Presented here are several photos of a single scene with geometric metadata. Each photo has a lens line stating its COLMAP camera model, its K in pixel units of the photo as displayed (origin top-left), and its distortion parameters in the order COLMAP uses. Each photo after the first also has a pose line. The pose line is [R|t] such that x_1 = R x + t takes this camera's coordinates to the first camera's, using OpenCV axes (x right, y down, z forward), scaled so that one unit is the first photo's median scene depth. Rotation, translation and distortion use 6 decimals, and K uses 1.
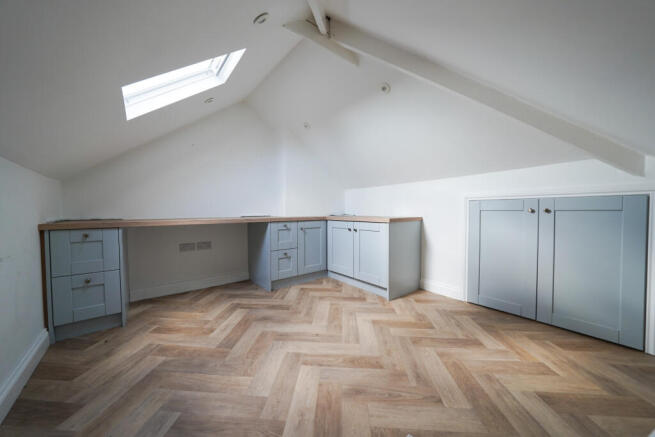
lens RADIAL K [[230.9, 0, 325.0], [0, 230.9, 216.9], [0, 0, 1]] dist [-0.018486, 0.001383]
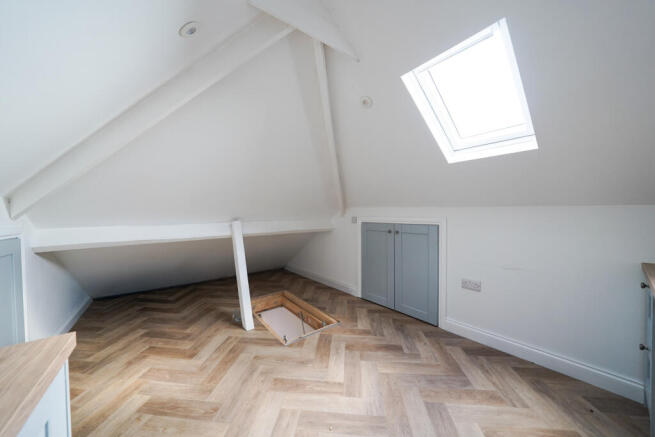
lens RADIAL K [[230.9, 0, 327.1], [0, 230.9, 213.8], [0, 0, 1]] dist [-0.018486, 0.001383]
pose [[-0.999615, 0.015391, 0.023083, -0.060110], [0.016198, 0.999249, 0.035210, -0.229341], [-0.022524, 0.035570, -0.999113, 2.070464]]
